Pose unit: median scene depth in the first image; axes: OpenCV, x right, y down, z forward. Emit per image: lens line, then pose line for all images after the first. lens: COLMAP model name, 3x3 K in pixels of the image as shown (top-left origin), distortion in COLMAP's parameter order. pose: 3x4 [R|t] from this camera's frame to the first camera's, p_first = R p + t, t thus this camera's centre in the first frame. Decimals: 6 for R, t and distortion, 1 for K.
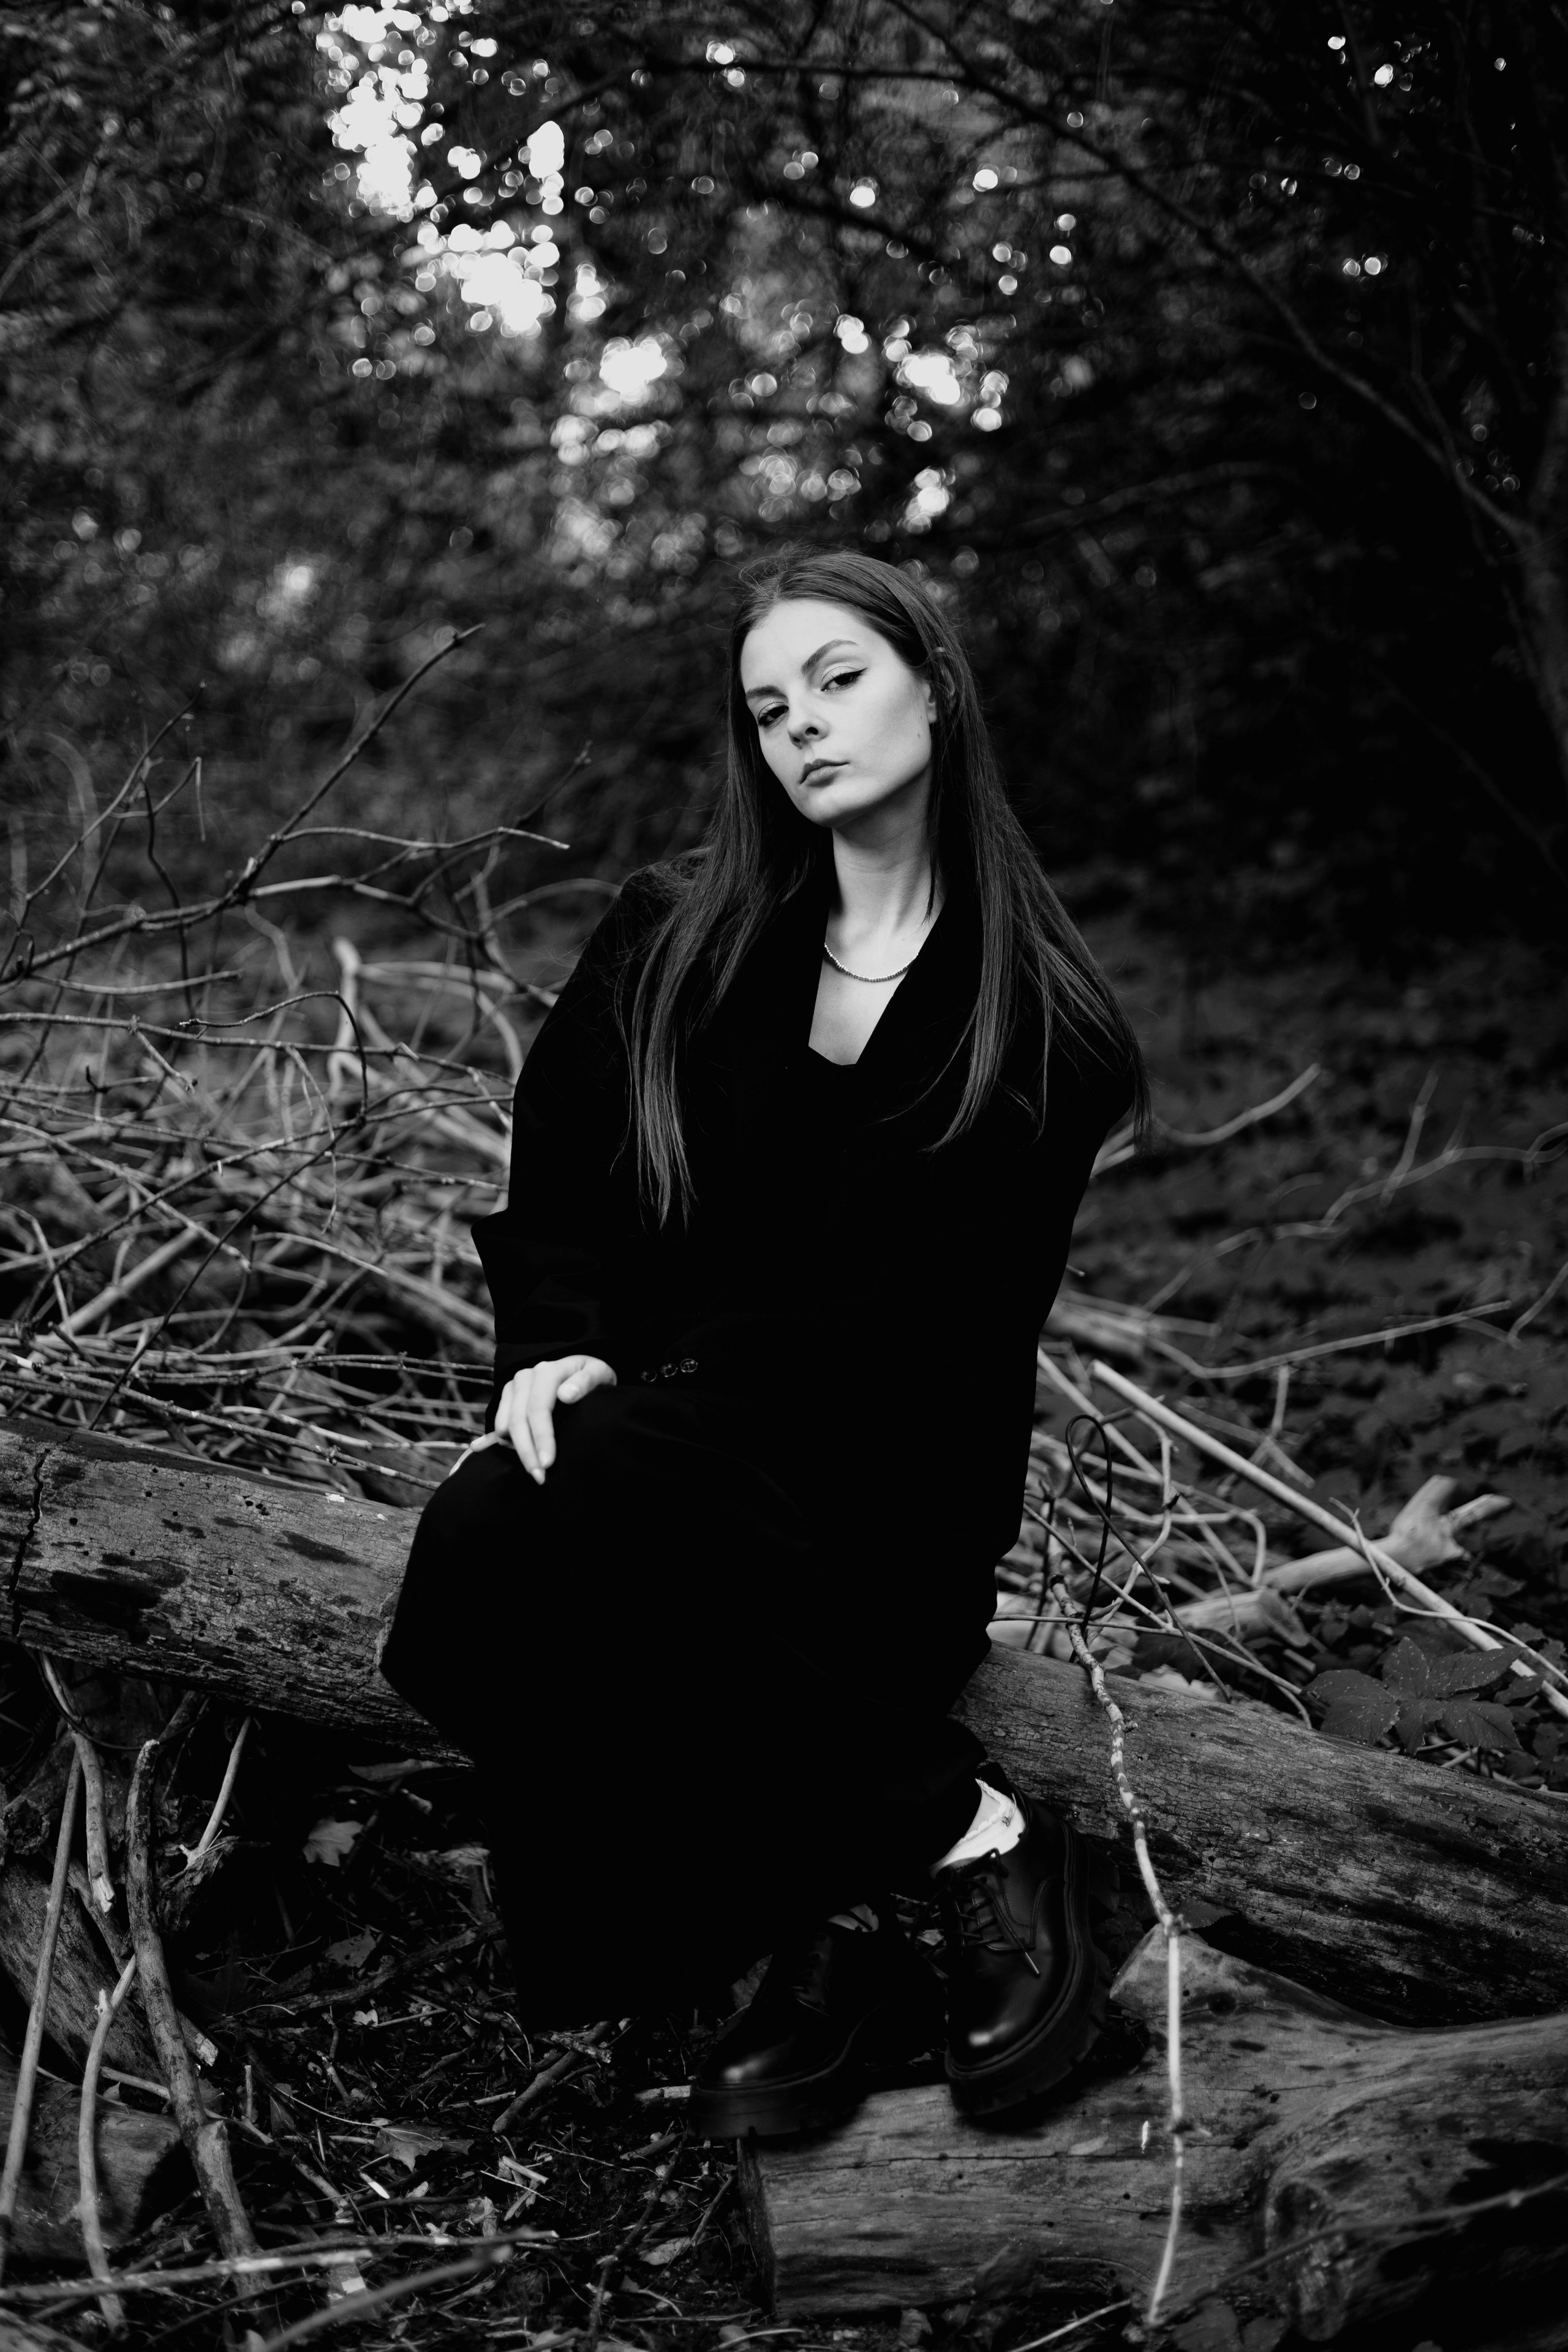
lens RADIAL K [[3295.6, 0, 784.0], [0, 3295.6, 1176.0], [0, 0, 1]] dist [-0.012613, 0.100788]
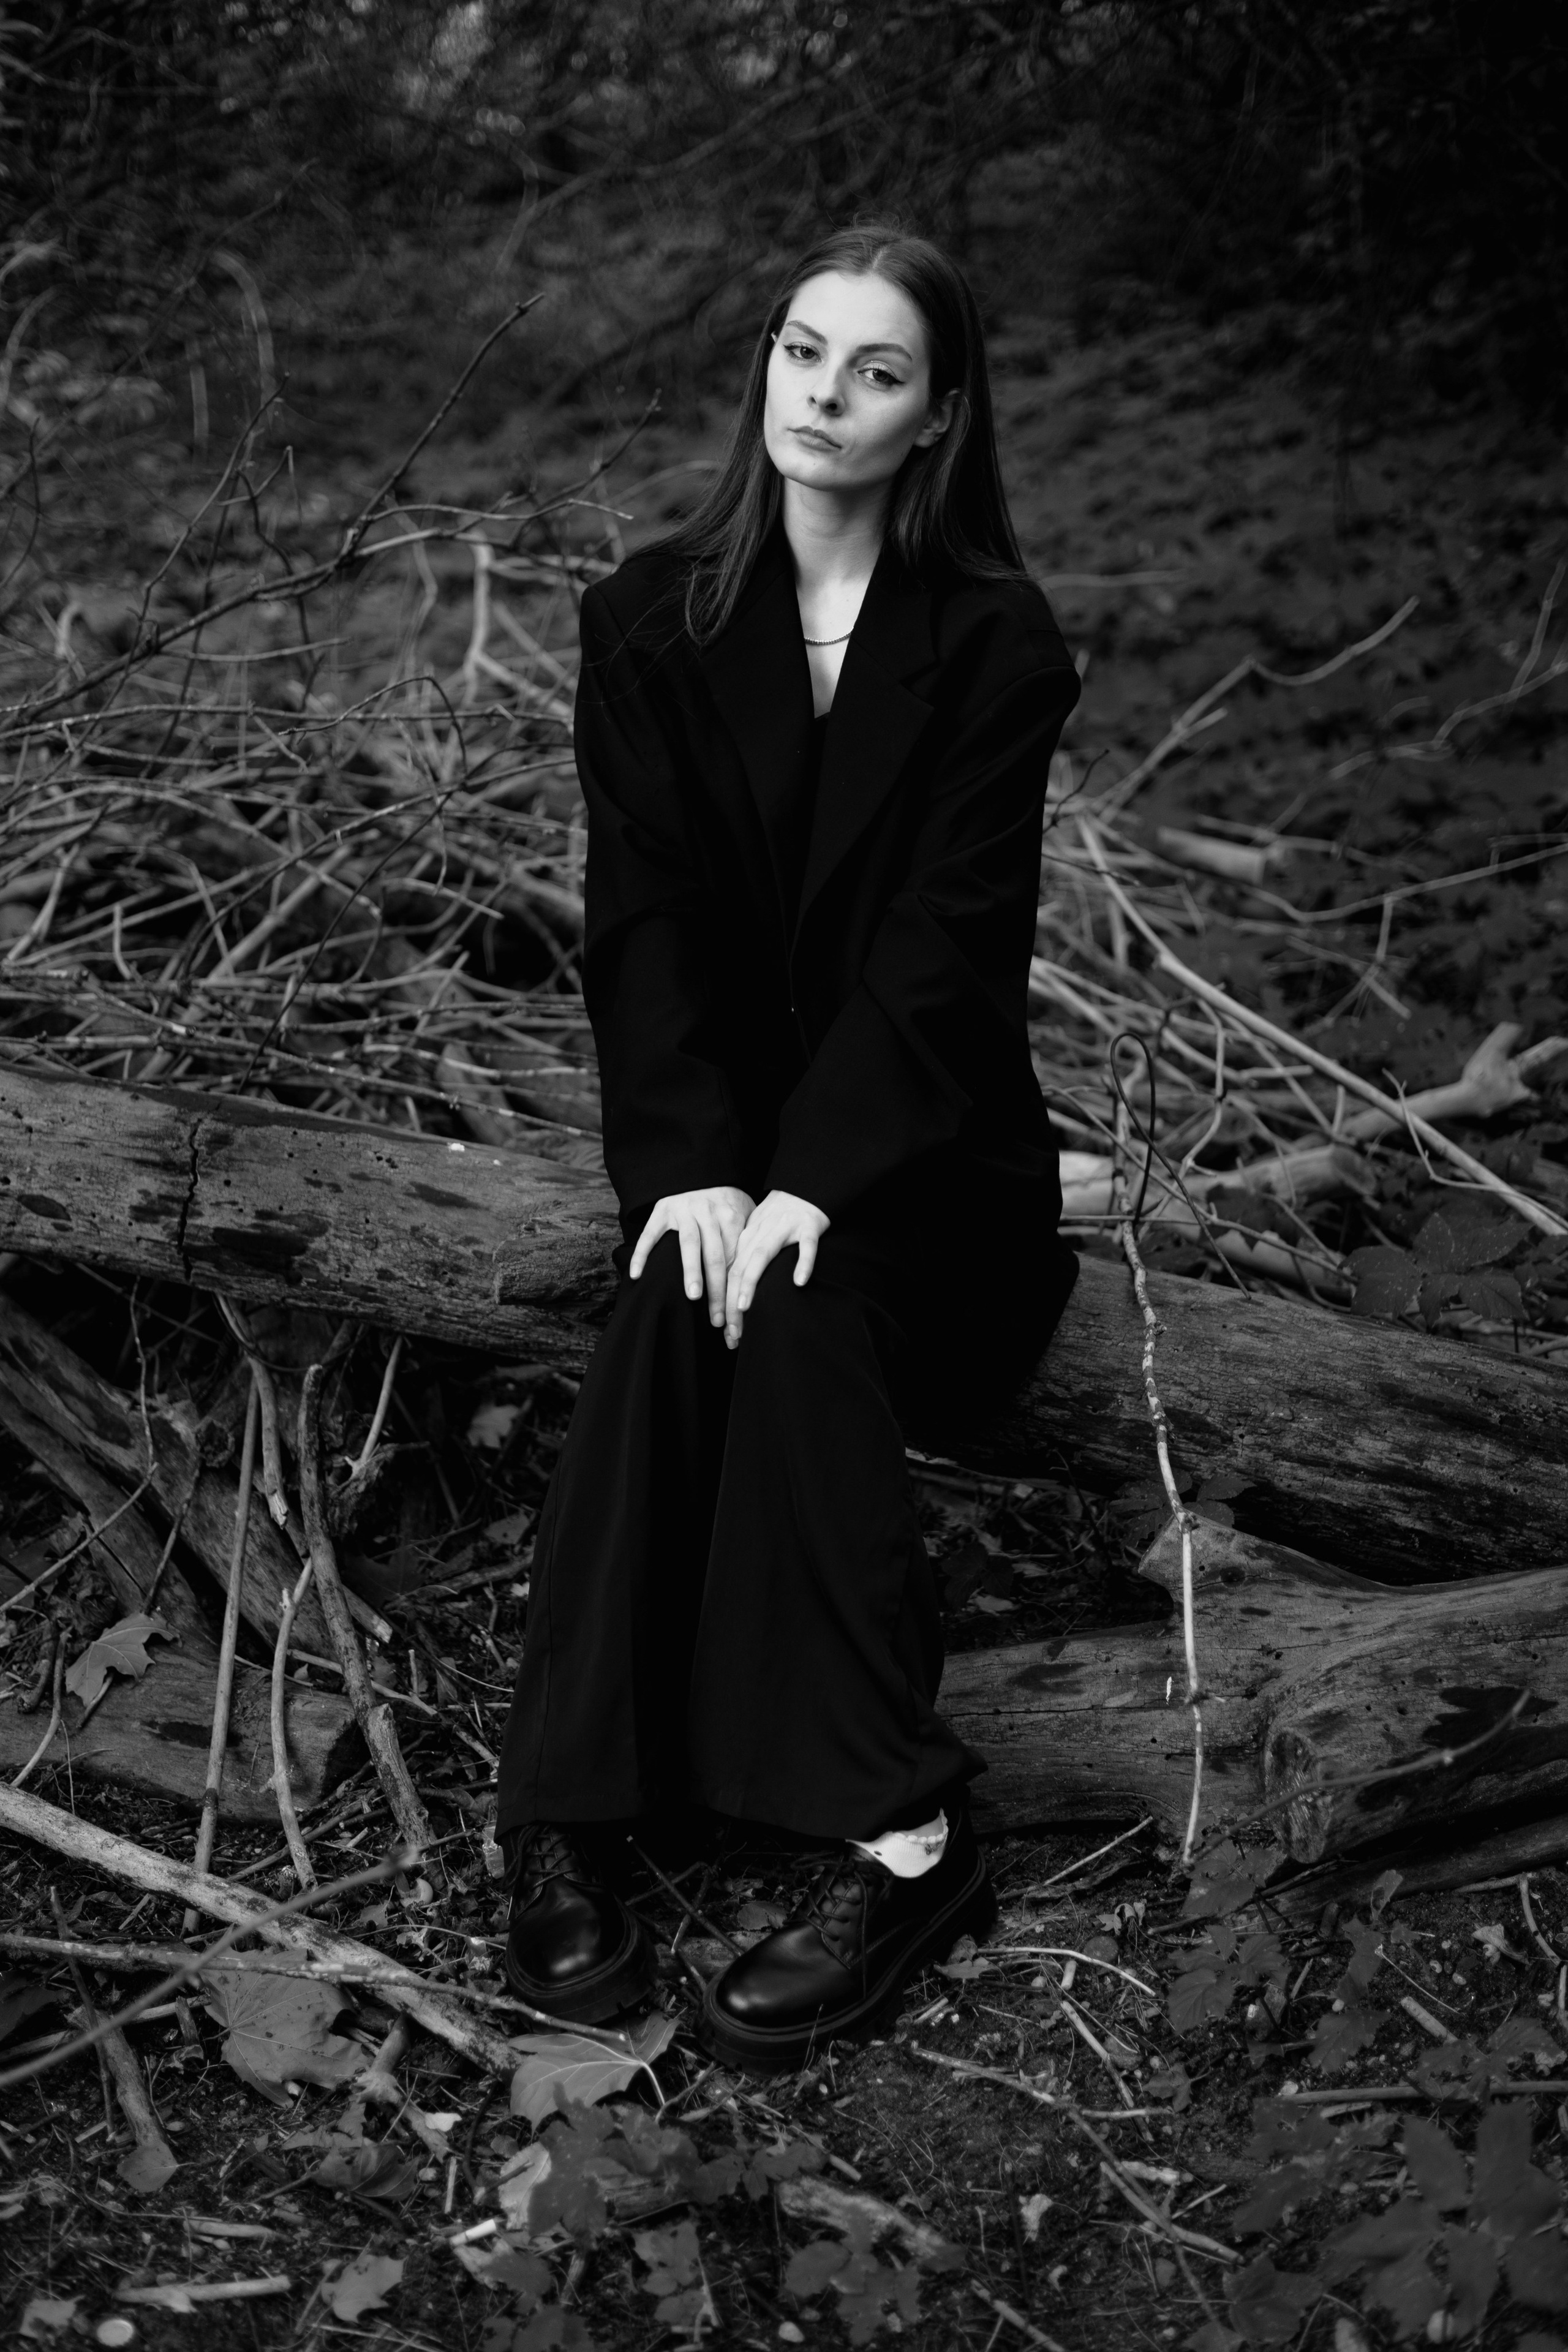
lens RADIAL K [[3295.6, 0, 784.0], [0, 3295.6, 1176.0], [0, 0, 1]] dist [-0.012613, 0.100788]
pose [[0.995127, -0.052608, -0.083389, 0.069260], [0.066748, 0.981934, 0.177060, -0.085563], [0.072568, -0.181763, 0.980661, -0.094648]]
